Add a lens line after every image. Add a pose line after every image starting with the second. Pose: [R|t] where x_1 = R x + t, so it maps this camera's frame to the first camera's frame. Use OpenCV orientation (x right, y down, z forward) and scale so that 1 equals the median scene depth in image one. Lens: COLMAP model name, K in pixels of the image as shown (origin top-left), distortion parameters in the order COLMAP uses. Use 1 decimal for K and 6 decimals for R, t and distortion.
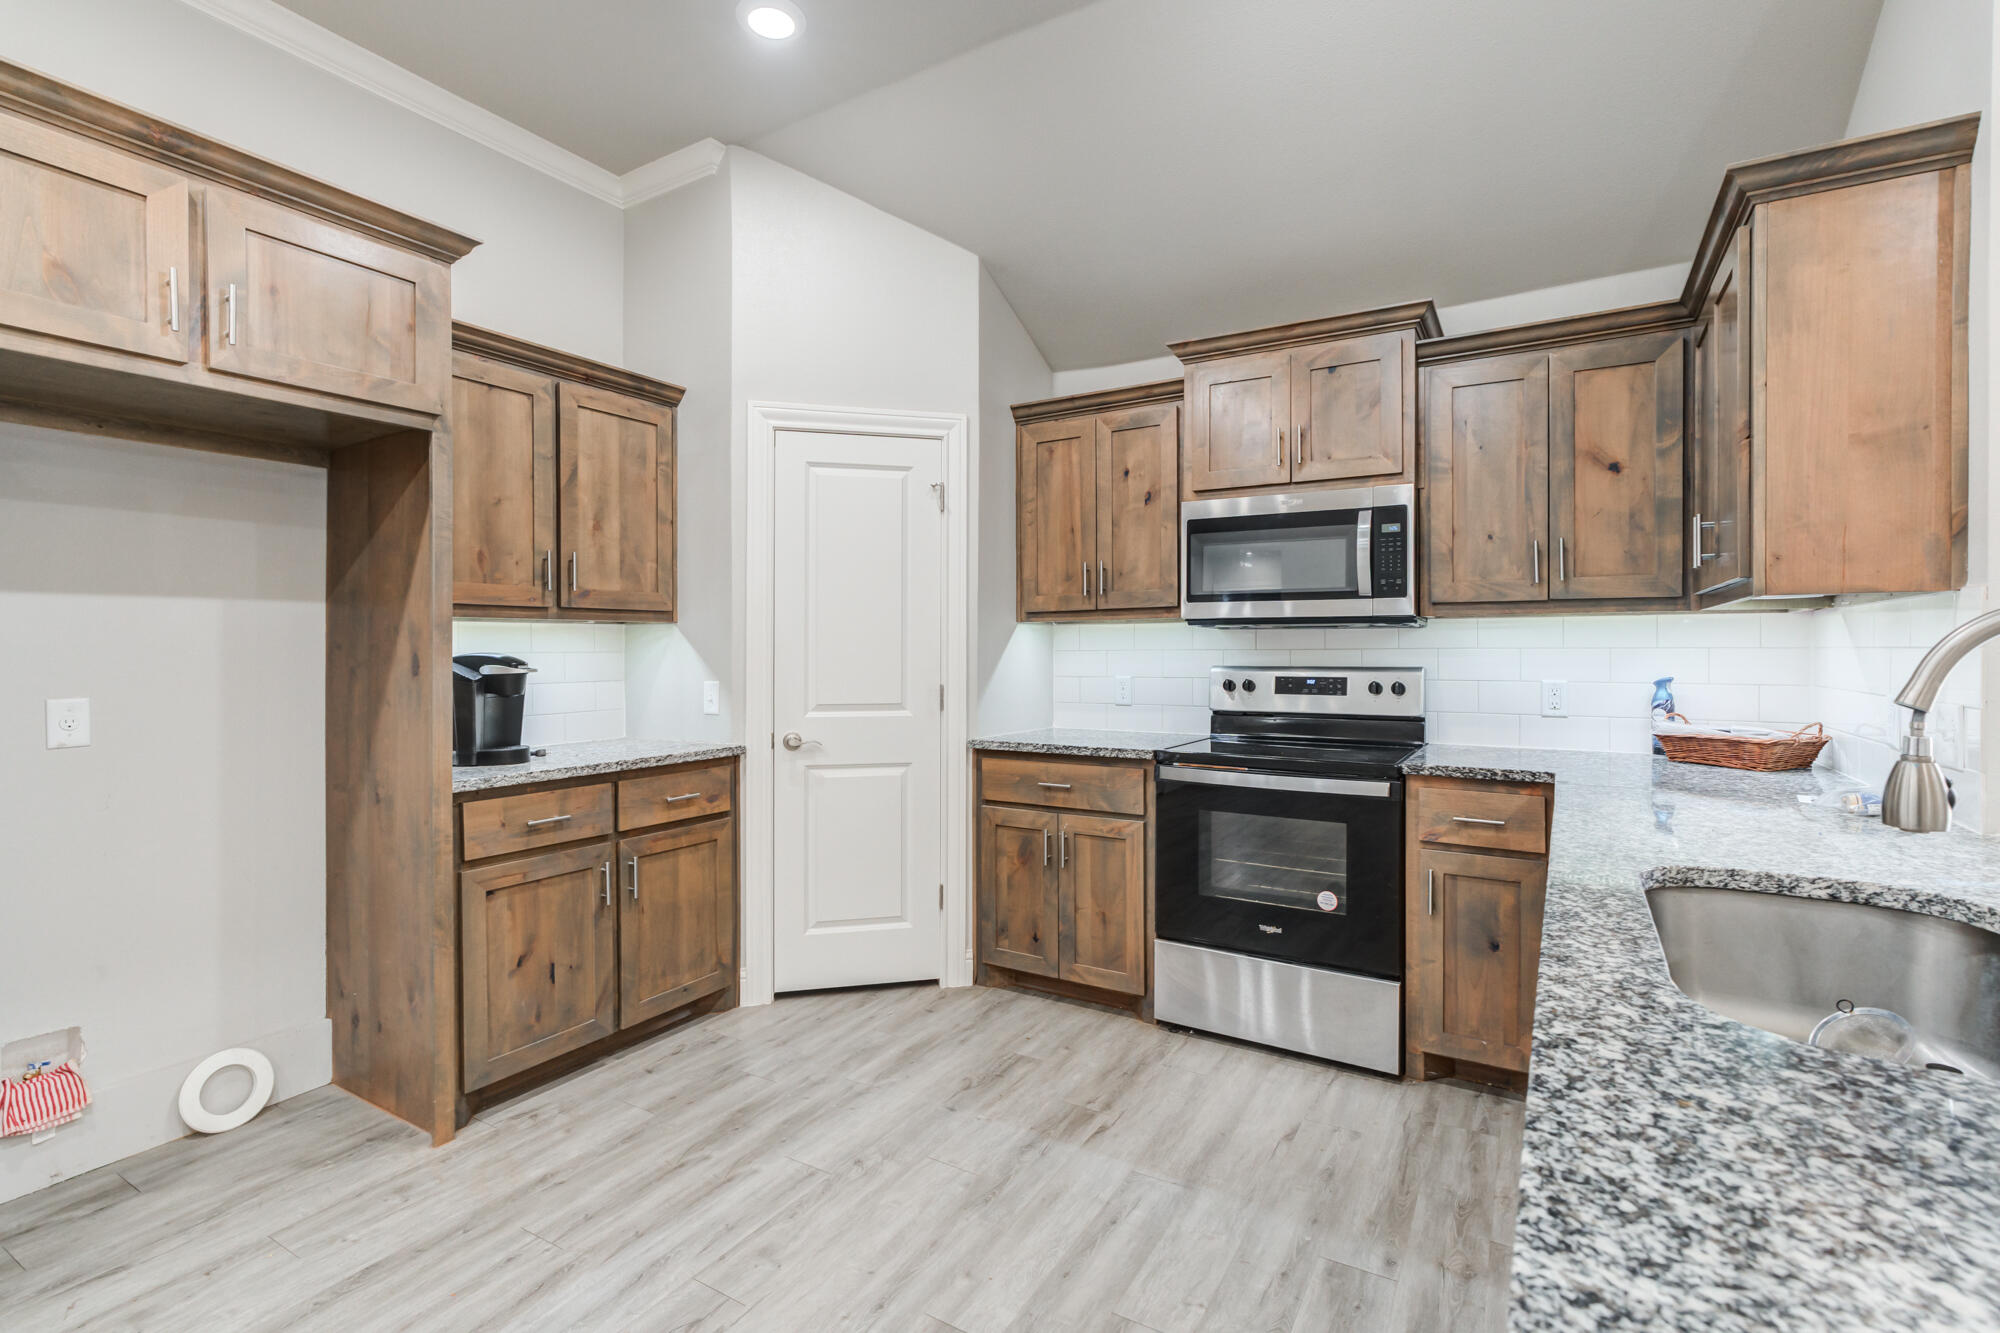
lens RADIAL K [[951.6, 0, 990.3], [0, 951.6, 646.8], [0, 0, 1]] dist [-0.020874, 0.018397]
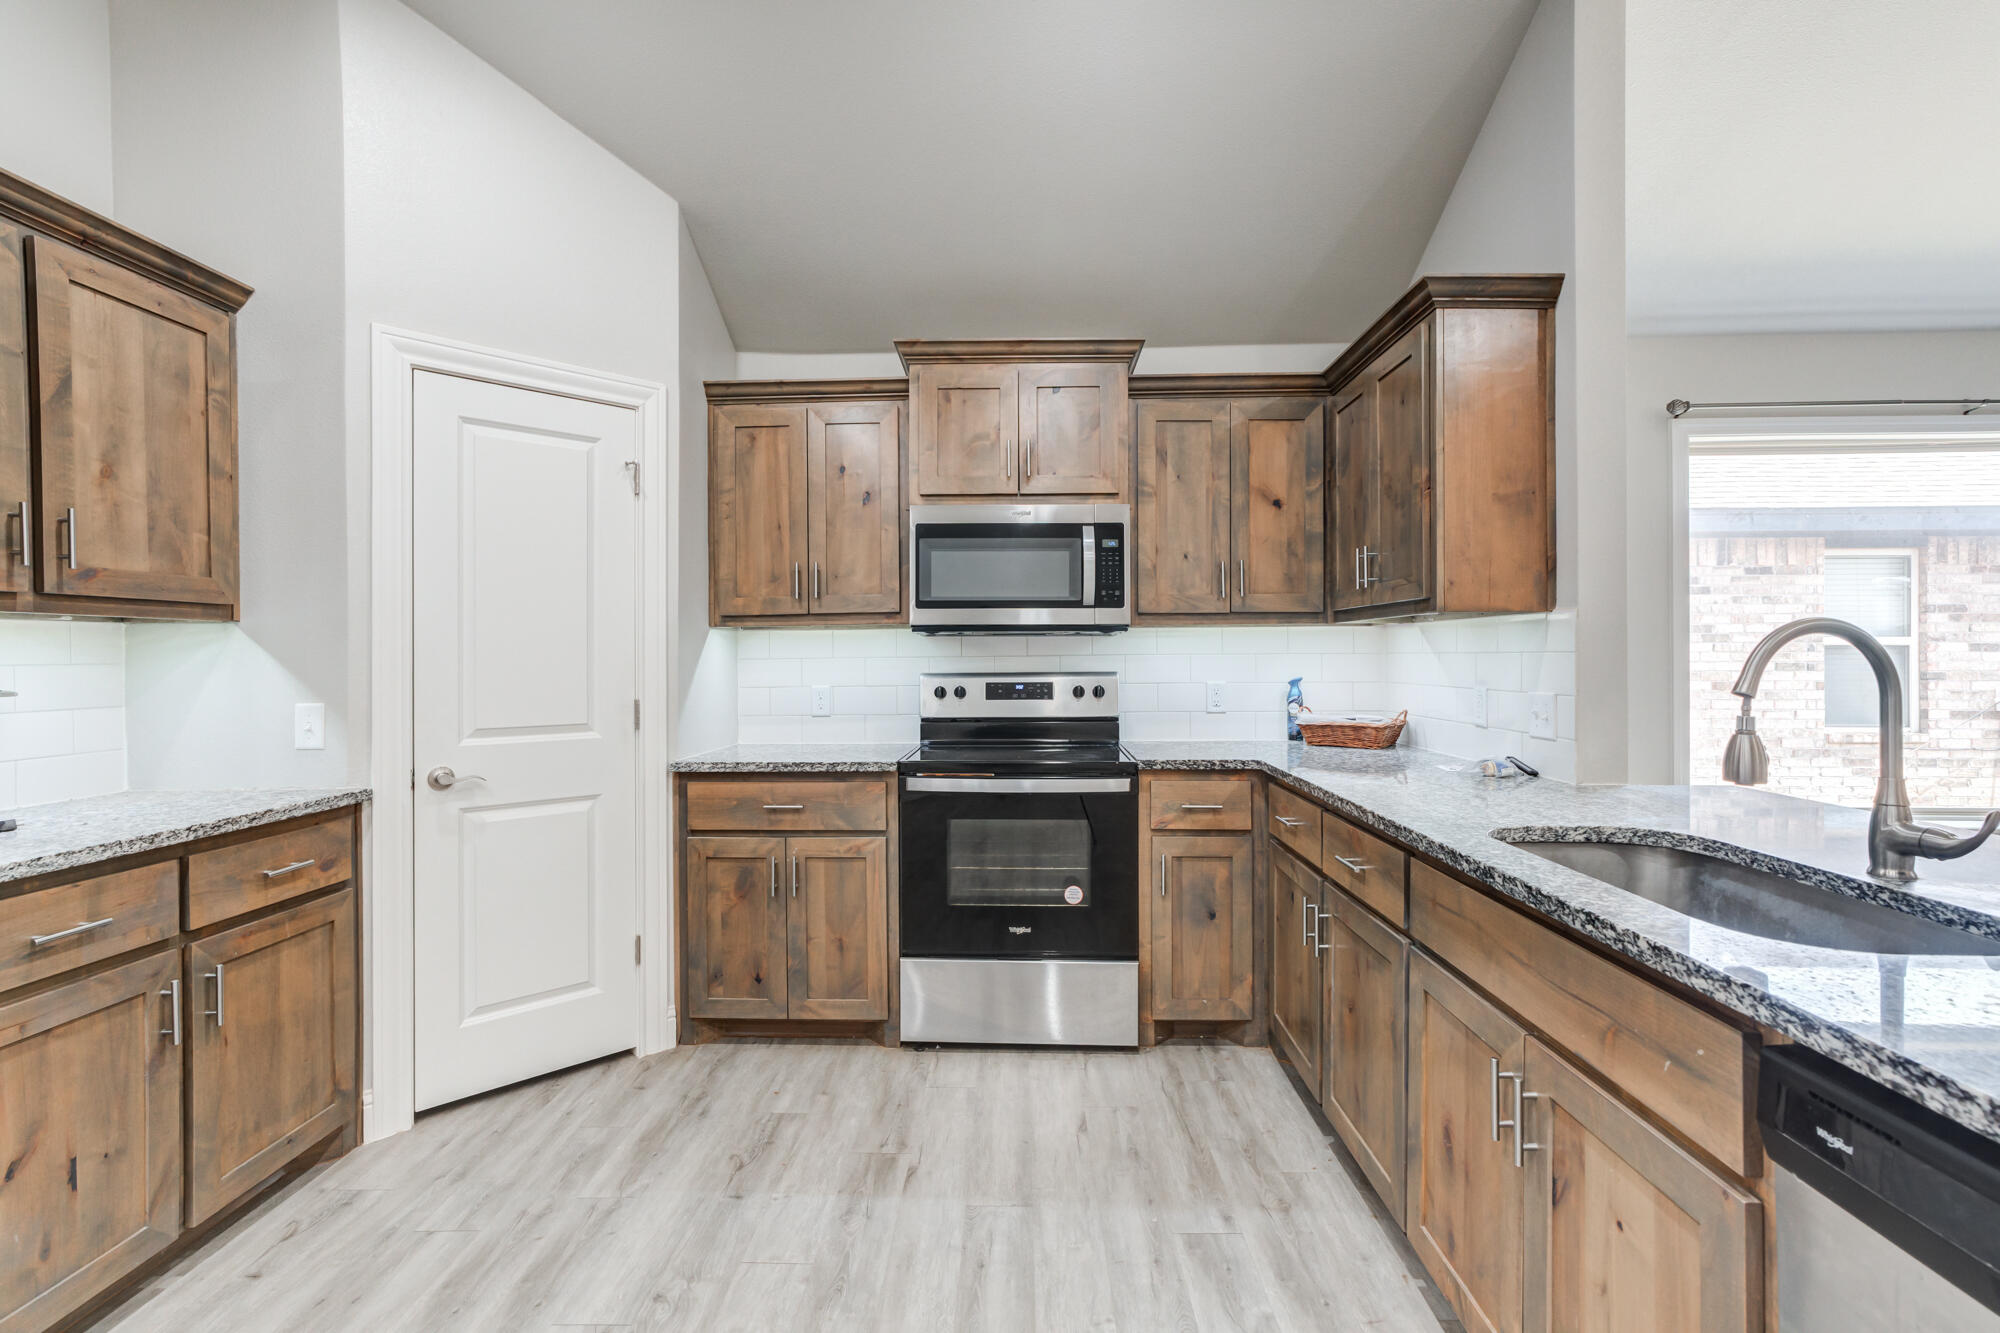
lens RADIAL K [[941.2, 0, 1036.8], [0, 941.2, 657.1], [0, 0, 1]] dist [-0.016431, 0.014498]
pose [[0.861174, -0.003995, 0.508295, -0.199594], [0.002779, 0.999991, 0.003150, 0.000727], [-0.508303, -0.001300, 0.861177, 0.117847]]
